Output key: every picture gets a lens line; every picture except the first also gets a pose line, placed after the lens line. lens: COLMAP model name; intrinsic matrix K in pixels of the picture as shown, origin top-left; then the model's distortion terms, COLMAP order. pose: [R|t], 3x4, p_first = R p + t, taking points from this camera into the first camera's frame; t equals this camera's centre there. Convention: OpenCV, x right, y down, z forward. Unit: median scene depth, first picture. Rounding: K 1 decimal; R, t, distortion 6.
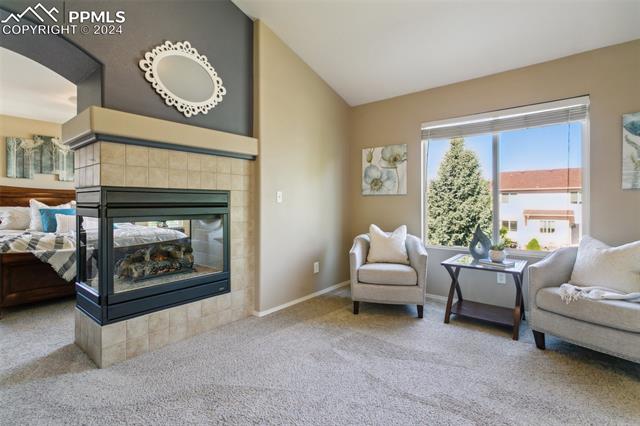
lens RADIAL K [[306.0, 0, 314.3], [0, 306.0, 205.8], [0, 0, 1]] dist [0.001312, 0.000086]
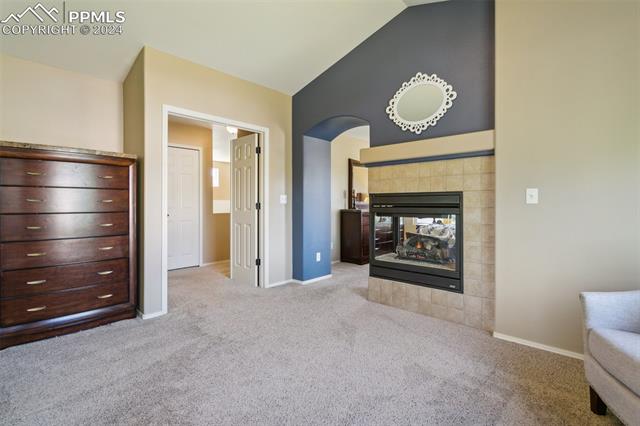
lens RADIAL K [[306.0, 0, 314.3], [0, 306.0, 205.8], [0, 0, 1]] dist [0.001312, 0.000086]
pose [[-0.052519, 0.012181, -0.998546, 0.788078], [-0.007490, 0.999893, 0.012592, -0.012839], [0.998592, 0.008141, -0.052422, 0.607577]]
